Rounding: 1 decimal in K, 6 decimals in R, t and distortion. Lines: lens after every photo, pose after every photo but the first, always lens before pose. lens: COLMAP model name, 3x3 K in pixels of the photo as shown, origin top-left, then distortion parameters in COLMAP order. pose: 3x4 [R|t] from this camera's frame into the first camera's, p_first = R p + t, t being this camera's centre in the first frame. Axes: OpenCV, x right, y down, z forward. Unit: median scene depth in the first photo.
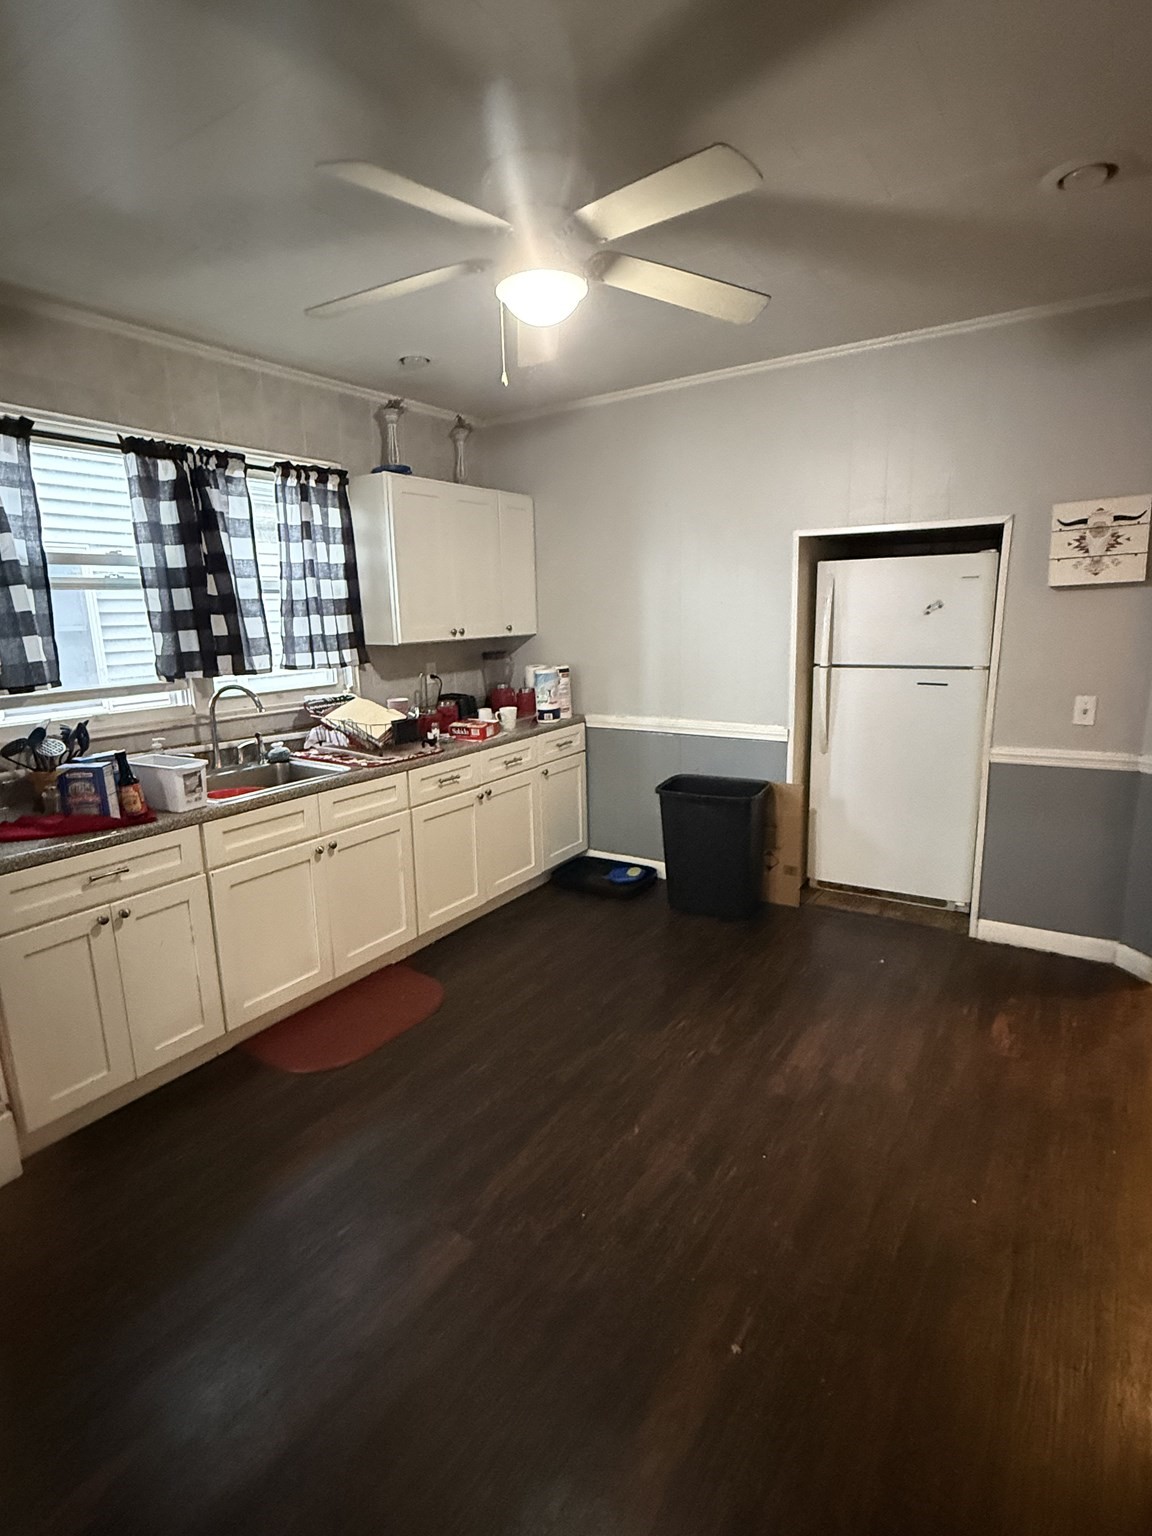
lens RADIAL K [[771.8, 0, 585.6], [0, 771.8, 764.6], [0, 0, 1]] dist [-0.006857, 0.000193]
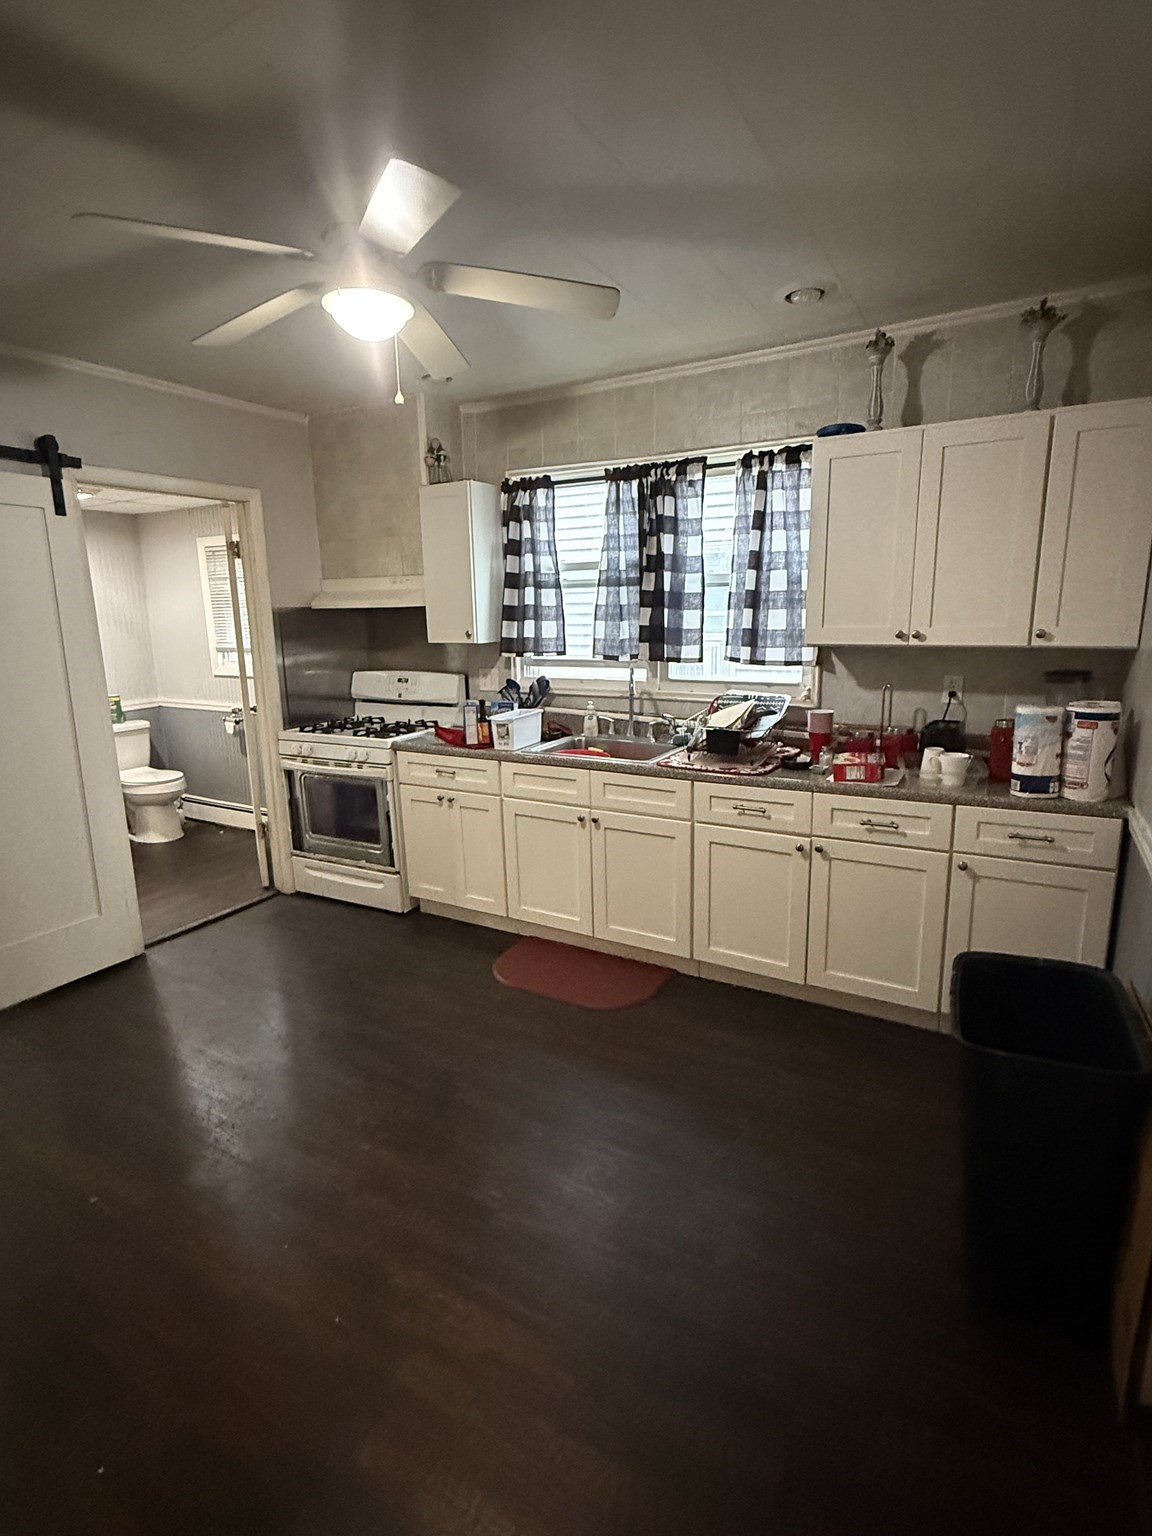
lens RADIAL K [[771.8, 0, 579.8], [0, 771.8, 767.1], [0, 0, 1]] dist [-0.006857, 0.000193]
pose [[0.050243, 0.223353, -0.973442, 0.673167], [-0.185025, 0.959883, 0.210692, -0.181319], [0.981449, 0.169525, 0.089553, 0.799201]]
